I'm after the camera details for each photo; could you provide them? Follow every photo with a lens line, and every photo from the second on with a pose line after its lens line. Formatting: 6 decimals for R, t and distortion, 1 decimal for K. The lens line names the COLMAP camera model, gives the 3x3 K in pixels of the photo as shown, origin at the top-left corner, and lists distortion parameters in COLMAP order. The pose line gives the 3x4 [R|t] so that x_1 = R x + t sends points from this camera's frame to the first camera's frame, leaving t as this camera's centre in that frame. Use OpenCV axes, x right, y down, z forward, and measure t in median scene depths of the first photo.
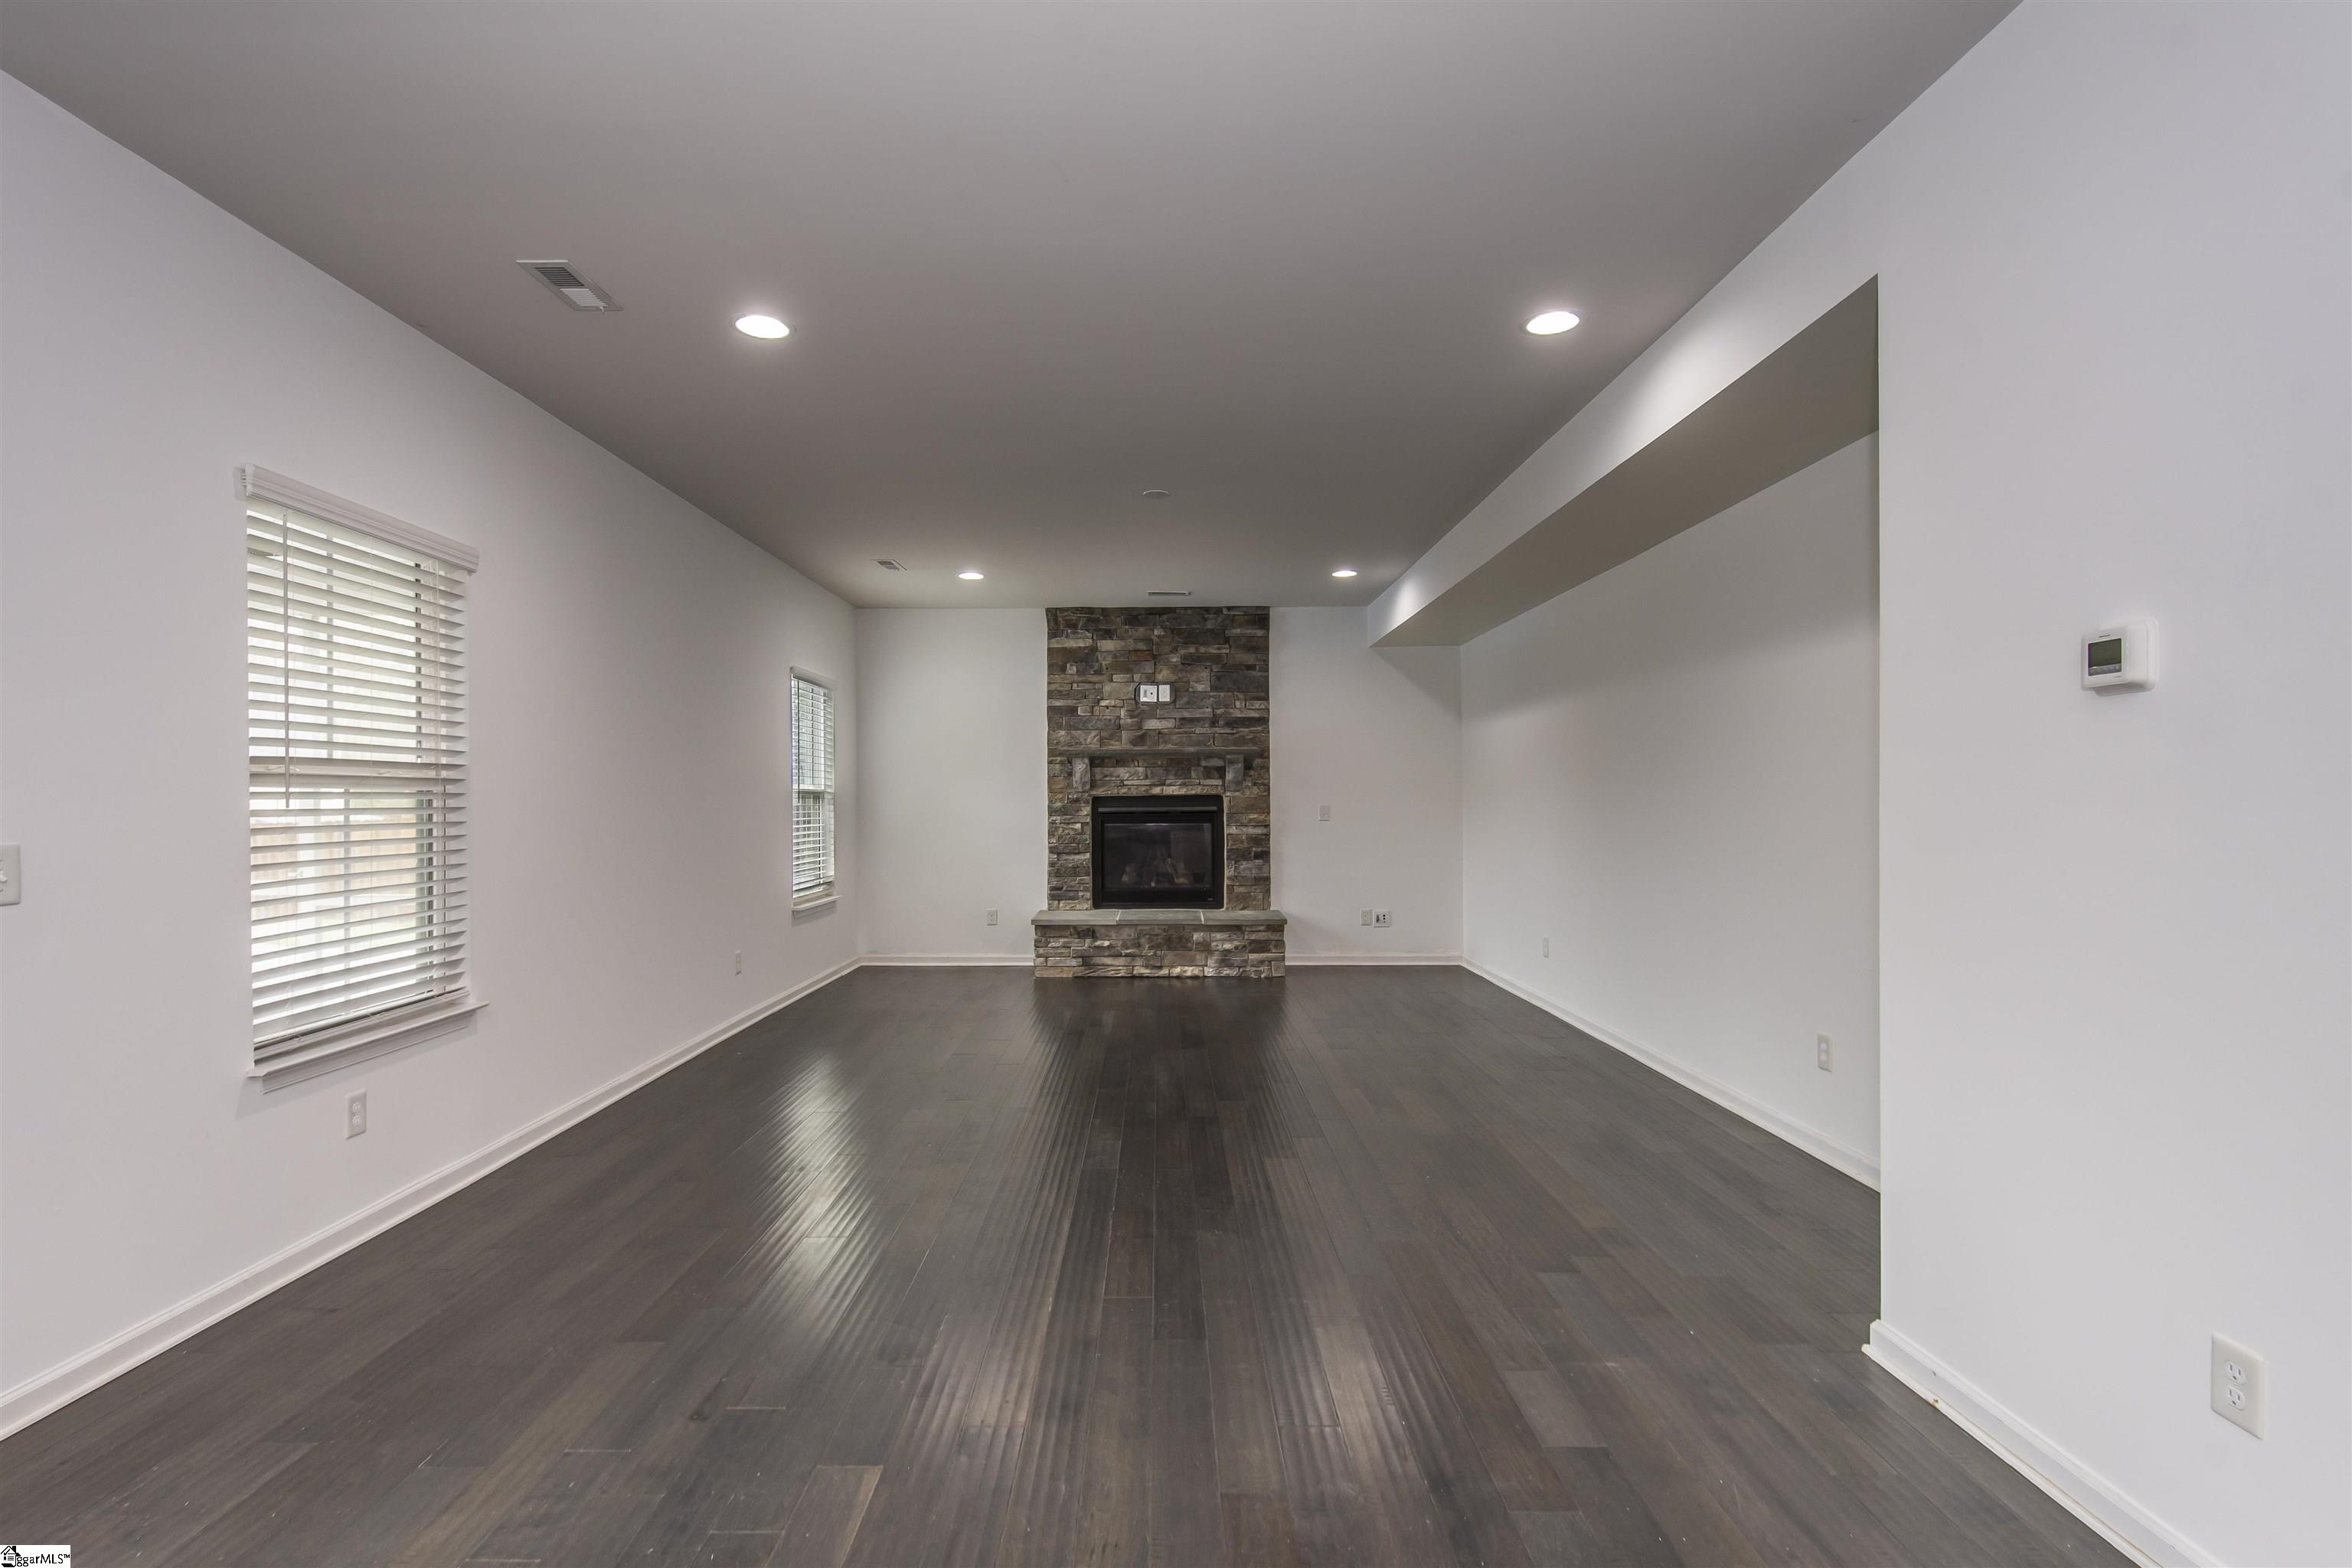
lens RADIAL K [[1081.6, 0, 1175.7], [0, 1081.6, 814.0], [0, 0, 1]] dist [0.004958, -0.005362]
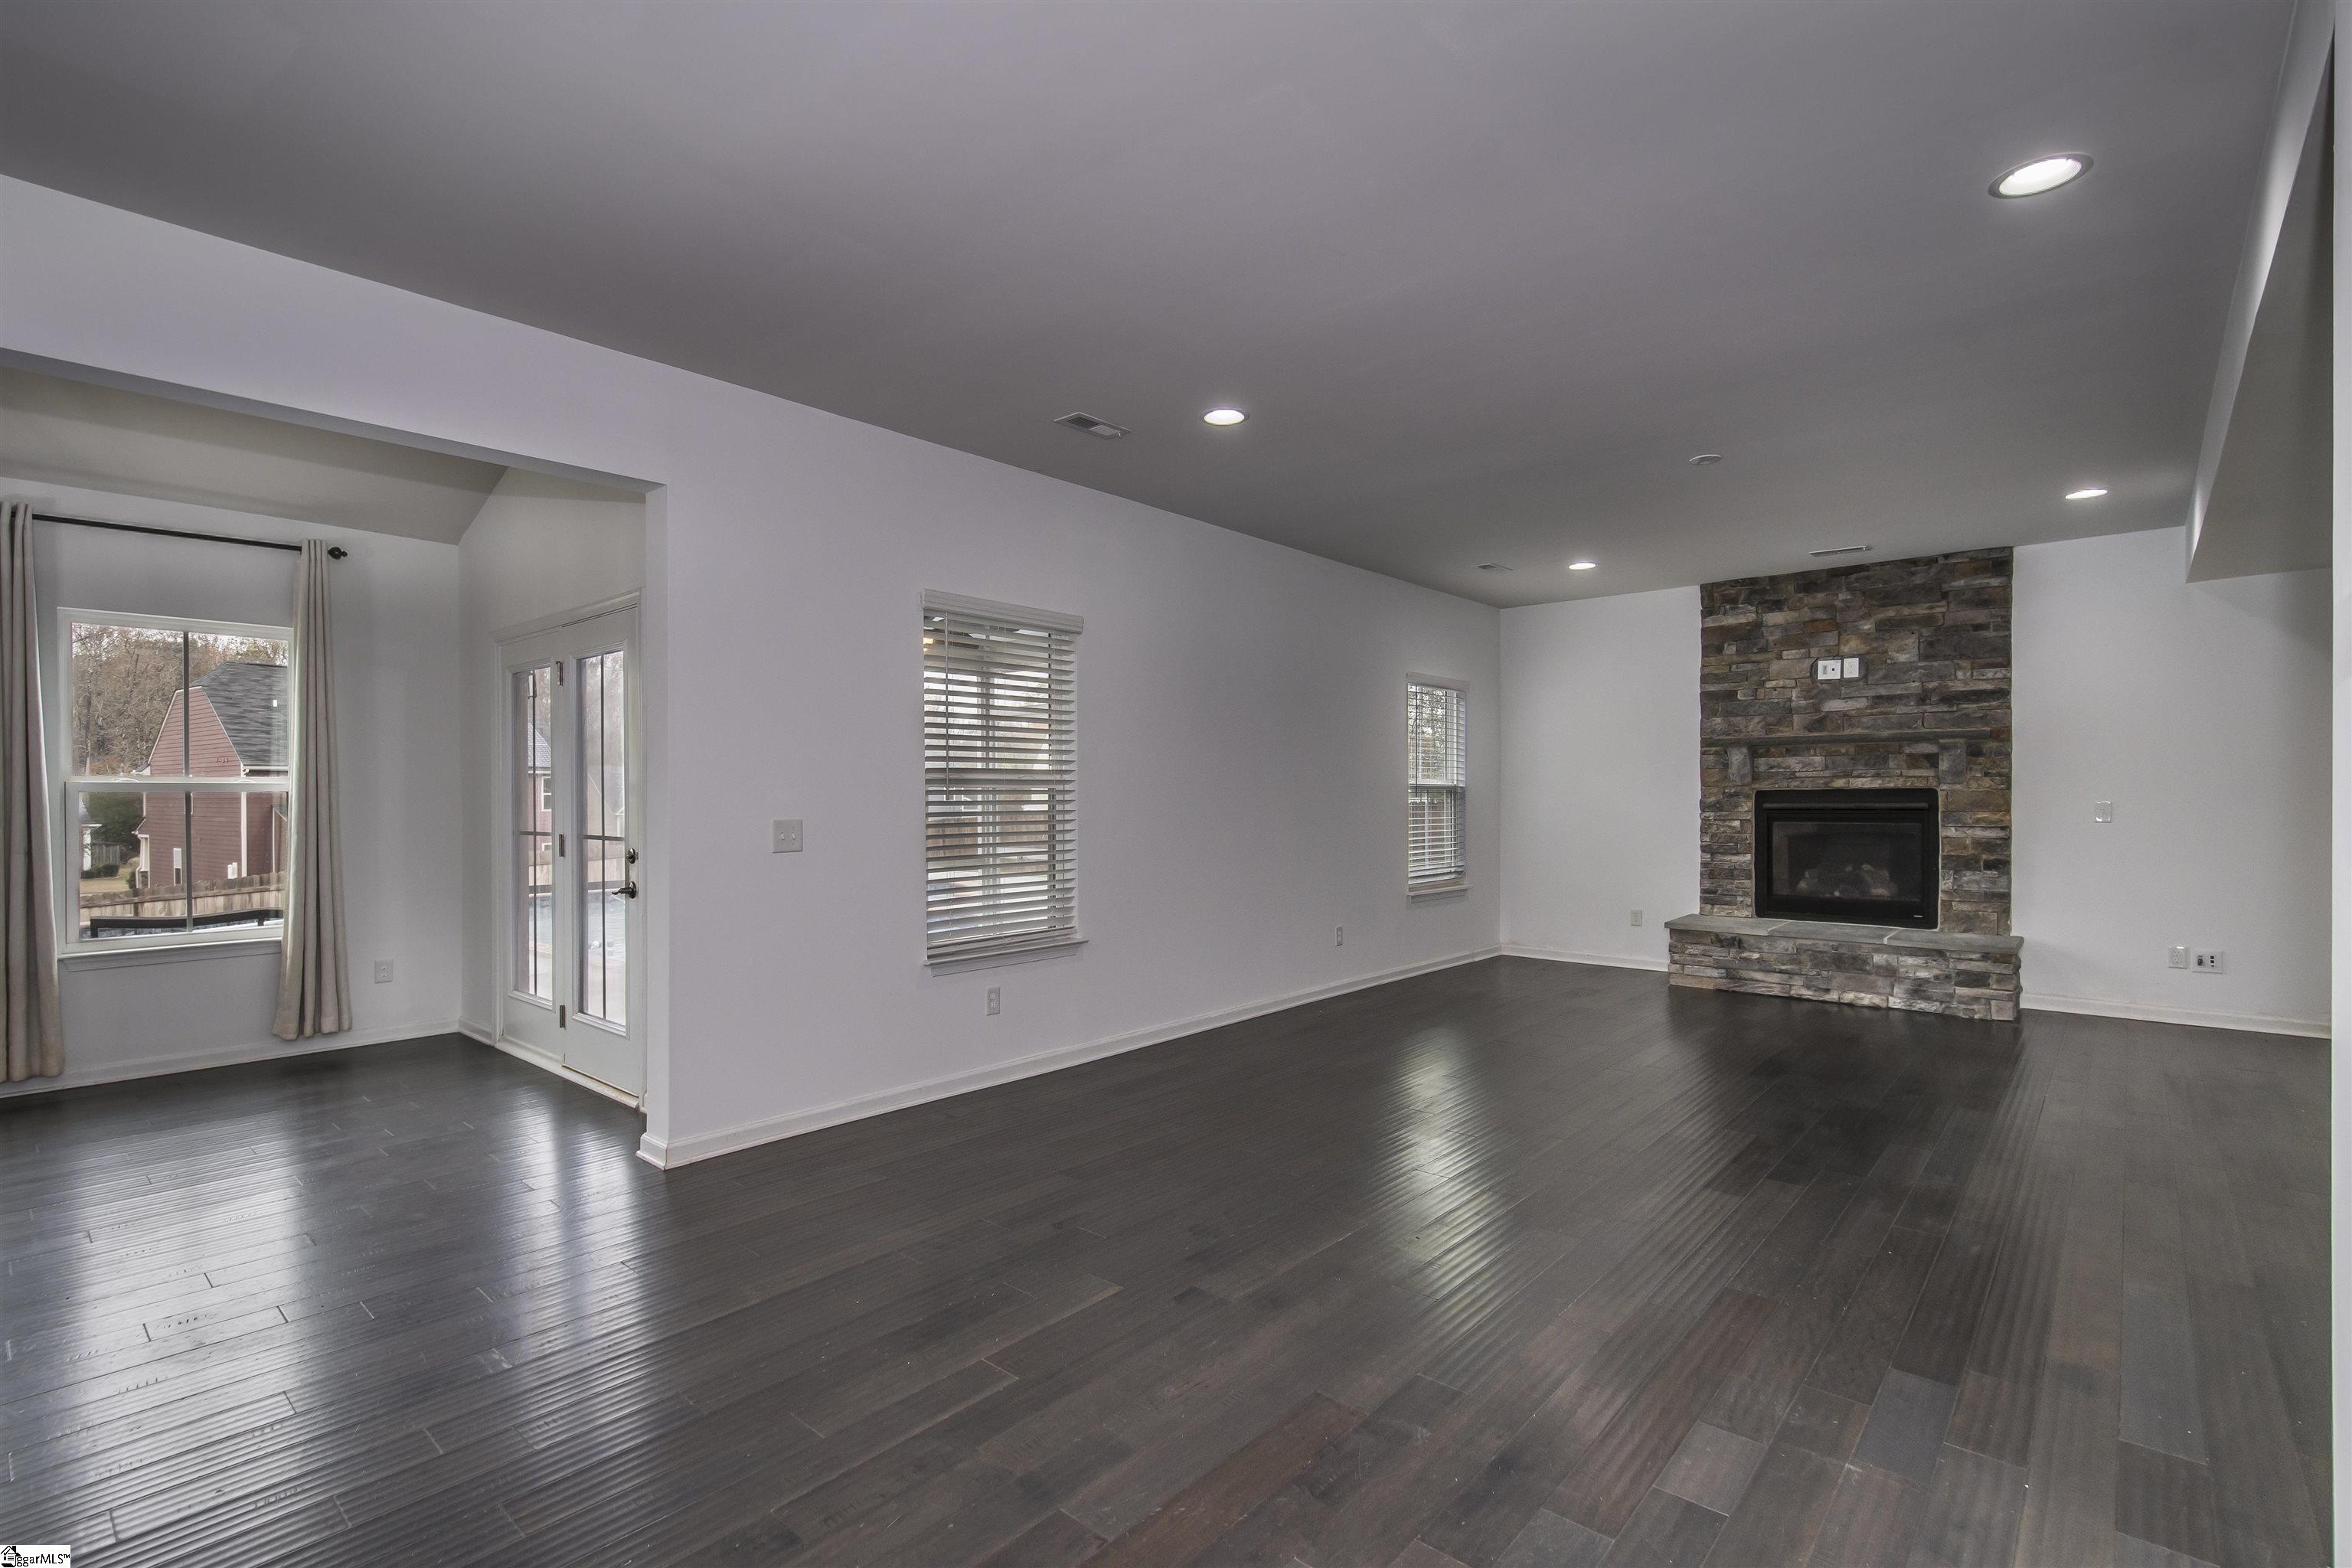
lens RADIAL K [[1081.6, 0, 1142.6], [0, 1081.6, 814.8], [0, 0, 1]] dist [0.004958, -0.005362]
pose [[0.745648, 0.014049, -0.666192, 0.141642], [-0.009199, 0.999899, 0.010790, -0.001063], [0.666277, -0.001917, 0.745702, 0.001225]]
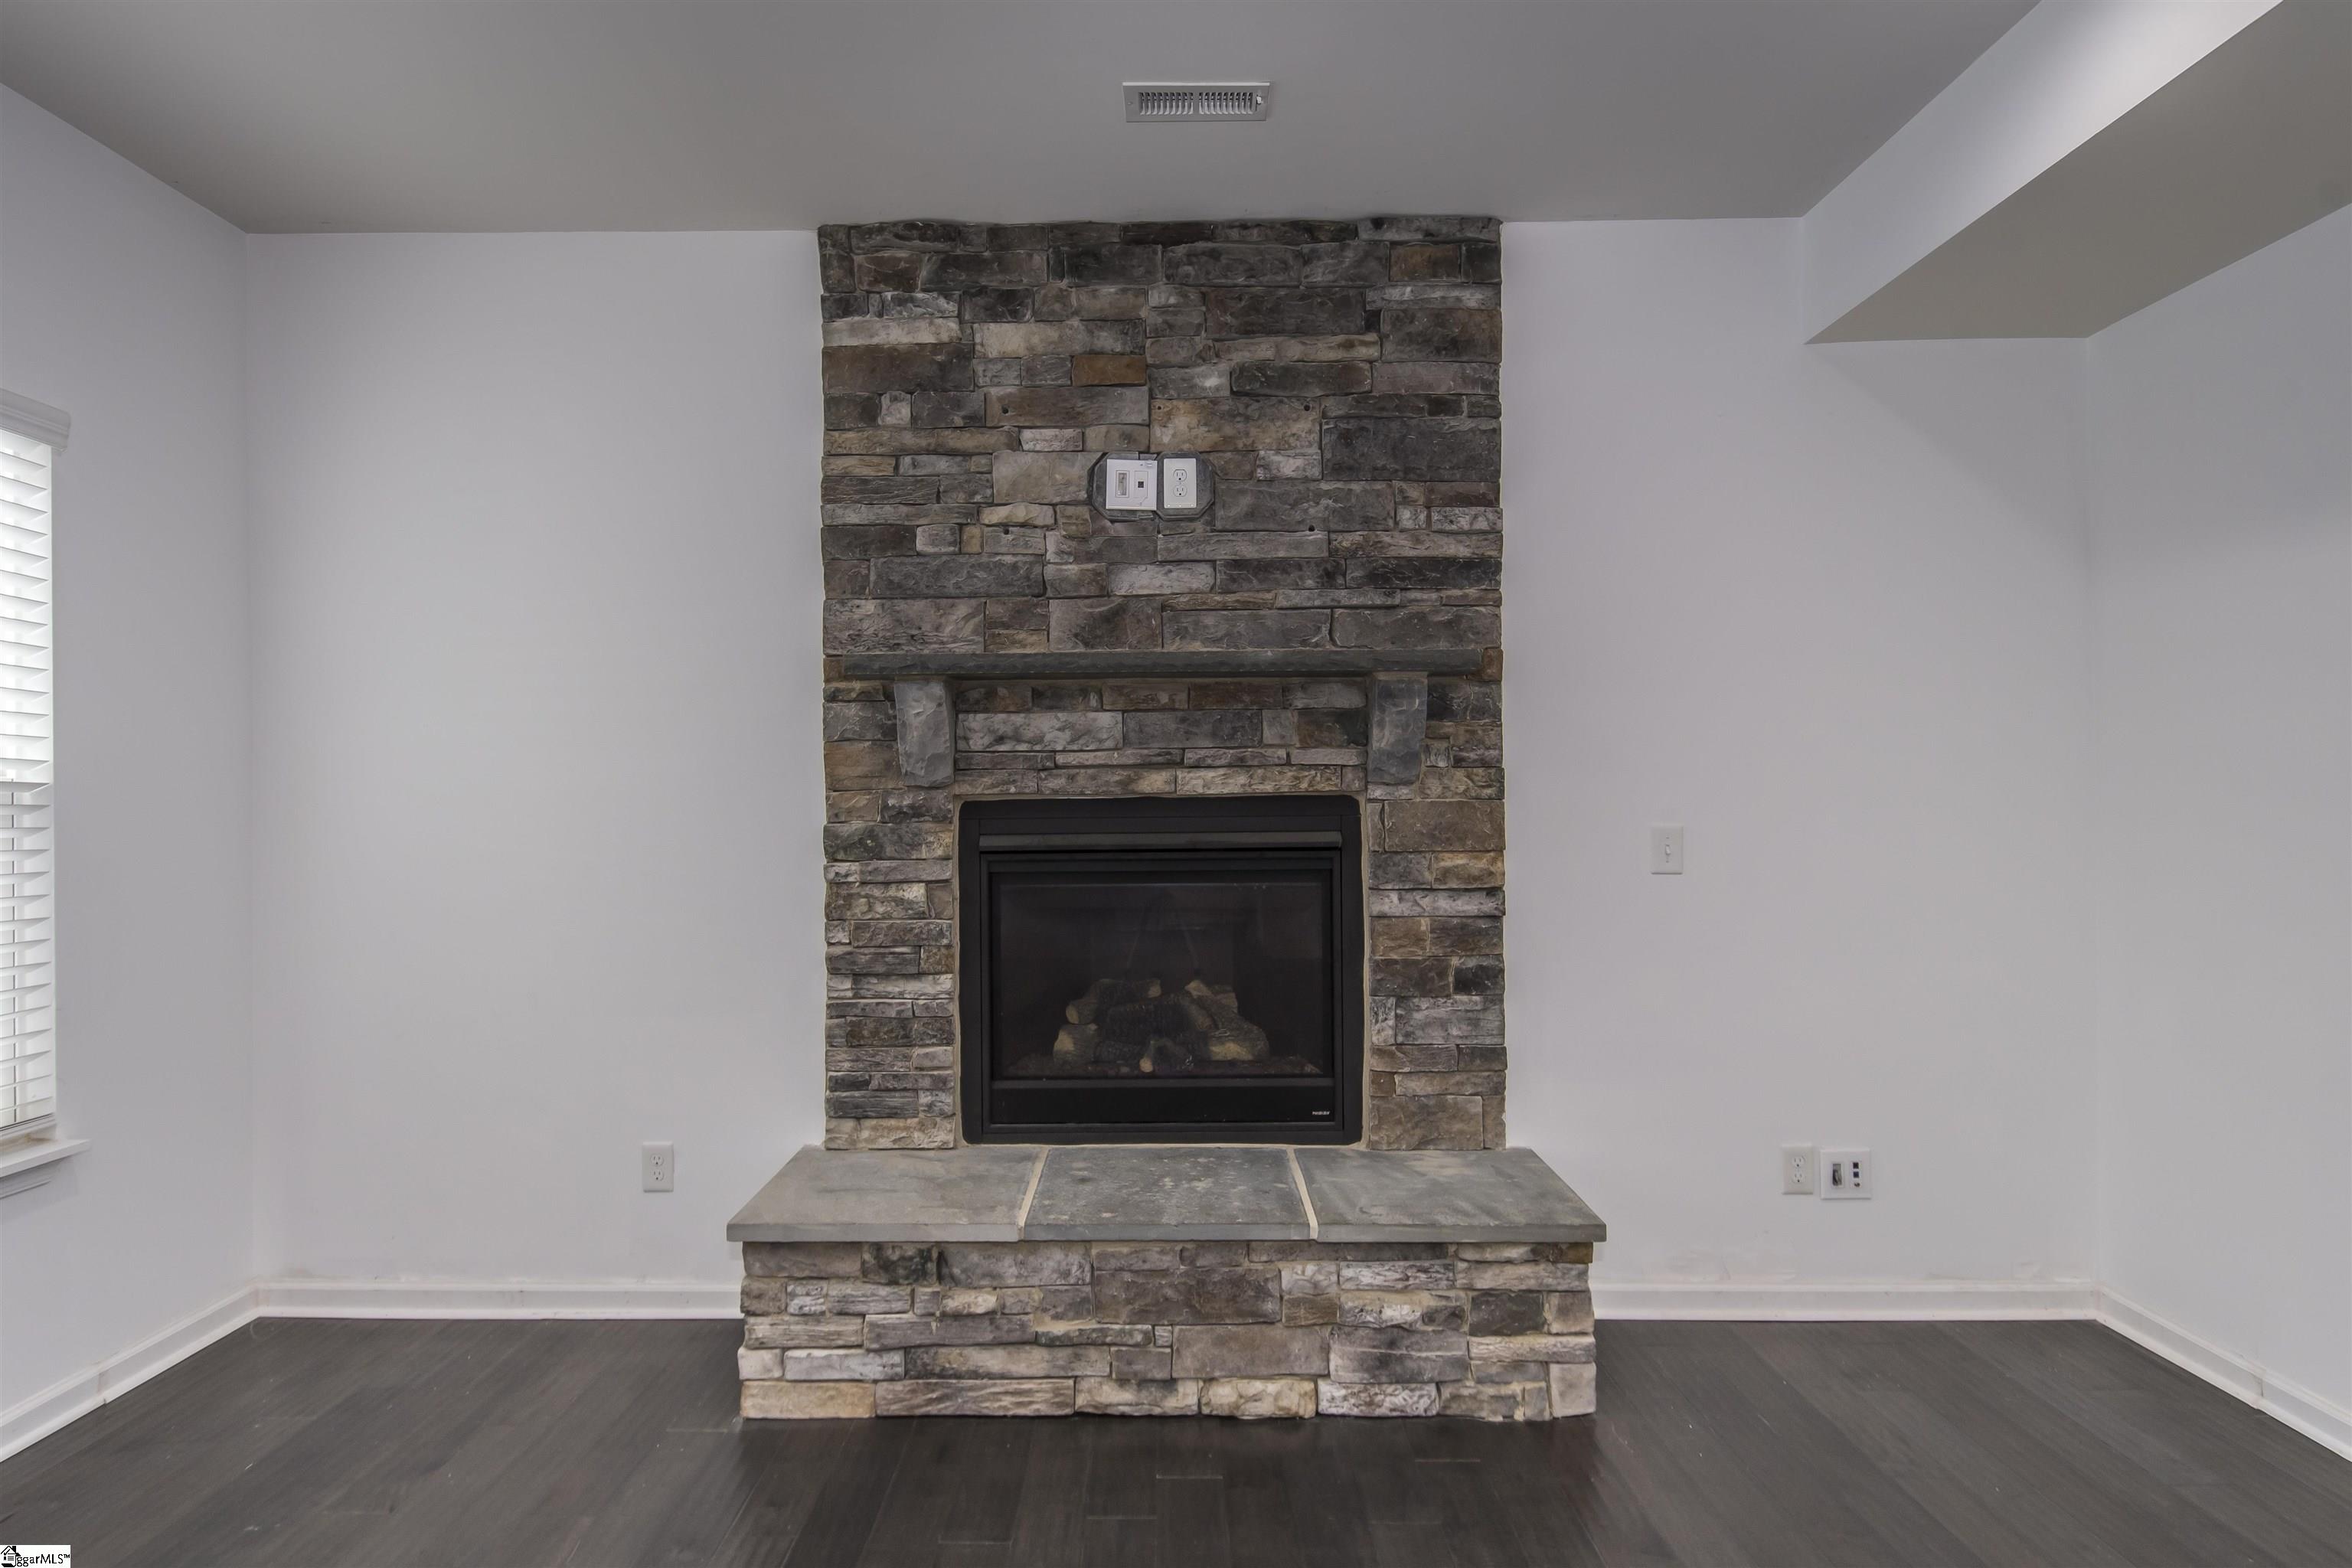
lens RADIAL K [[1421.6, 0, 1168.6], [0, 1421.6, 795.9], [0, 0, 1]] dist [-0.001567, -0.000022]
pose [[0.999923, -0.002079, -0.012258, -0.008777], [0.001758, 0.999657, -0.026138, -0.006537], [0.012308, 0.026114, 0.999583, 0.574602]]
